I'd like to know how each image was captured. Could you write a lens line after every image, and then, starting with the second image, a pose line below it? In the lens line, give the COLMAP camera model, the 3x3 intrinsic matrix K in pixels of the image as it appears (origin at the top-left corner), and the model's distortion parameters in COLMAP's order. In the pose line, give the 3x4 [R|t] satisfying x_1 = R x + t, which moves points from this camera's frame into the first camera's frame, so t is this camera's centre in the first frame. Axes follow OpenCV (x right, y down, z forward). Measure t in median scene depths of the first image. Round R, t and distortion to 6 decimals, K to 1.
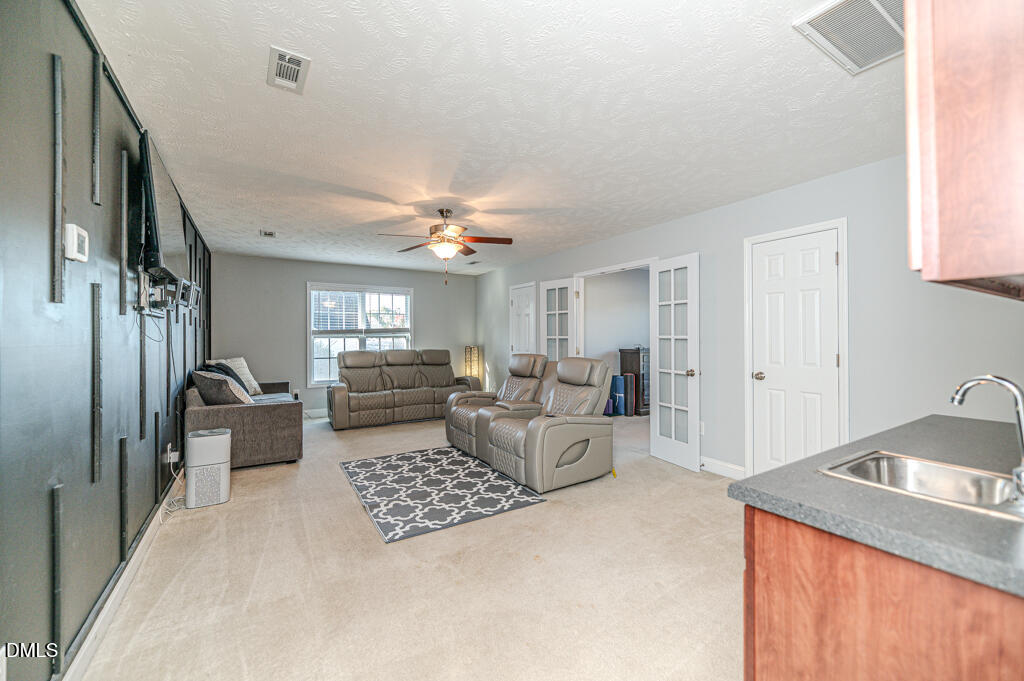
lens RADIAL K [[408.6, 0, 512.0], [0, 408.6, 340.5], [0, 0, 1]] dist [-0.002350, -0.000137]
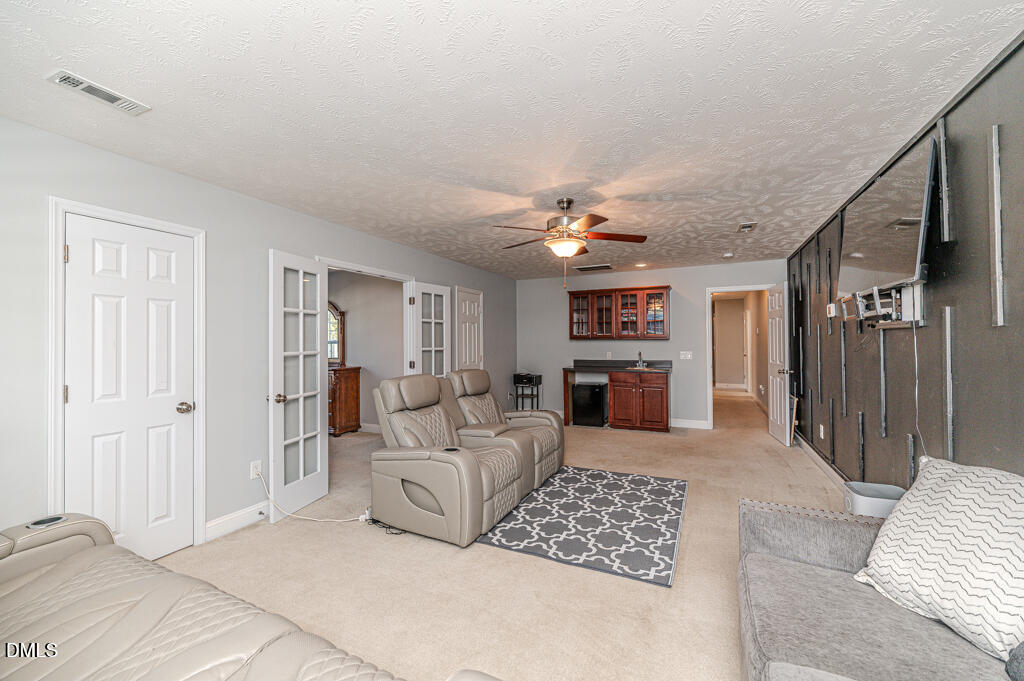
lens RADIAL K [[408.6, 0, 512.0], [0, 408.6, 340.5], [0, 0, 1]] dist [-0.002350, -0.000137]
pose [[-0.547787, 0.008397, 0.836576, -0.677639], [0.016632, 0.999861, 0.000855, -0.026527], [-0.836453, 0.014382, -0.547851, 1.307755]]
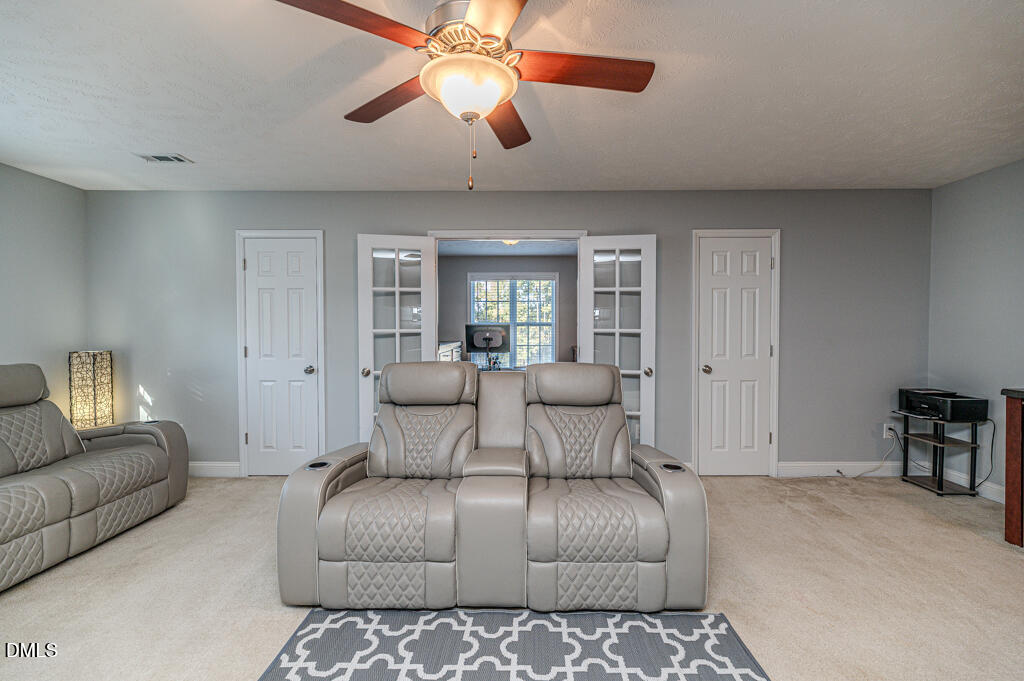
lens RADIAL K [[408.6, 0, 512.0], [0, 408.6, 340.5], [0, 0, 1]] dist [-0.002350, -0.000137]
pose [[0.527494, -0.013901, 0.849445, -0.380727], [0.005445, 0.999901, 0.012982, -0.000904], [-0.849541, -0.002223, 0.527518, 0.655045]]
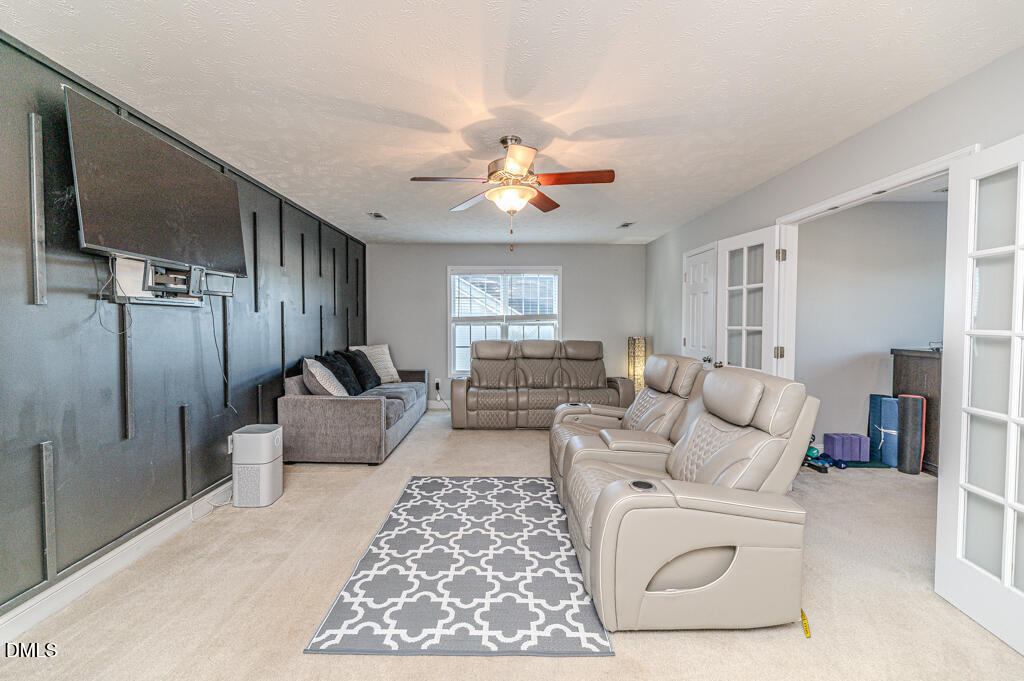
lens RADIAL K [[413.5, 0, 500.7], [0, 413.5, 335.4], [0, 0, 1]] dist [-0.008297, -0.000489]
pose [[0.847212, 0.020764, -0.530849, 0.156563], [-0.009412, 0.999666, 0.024080, -0.009362], [0.531171, -0.015404, 0.847124, 0.346470]]
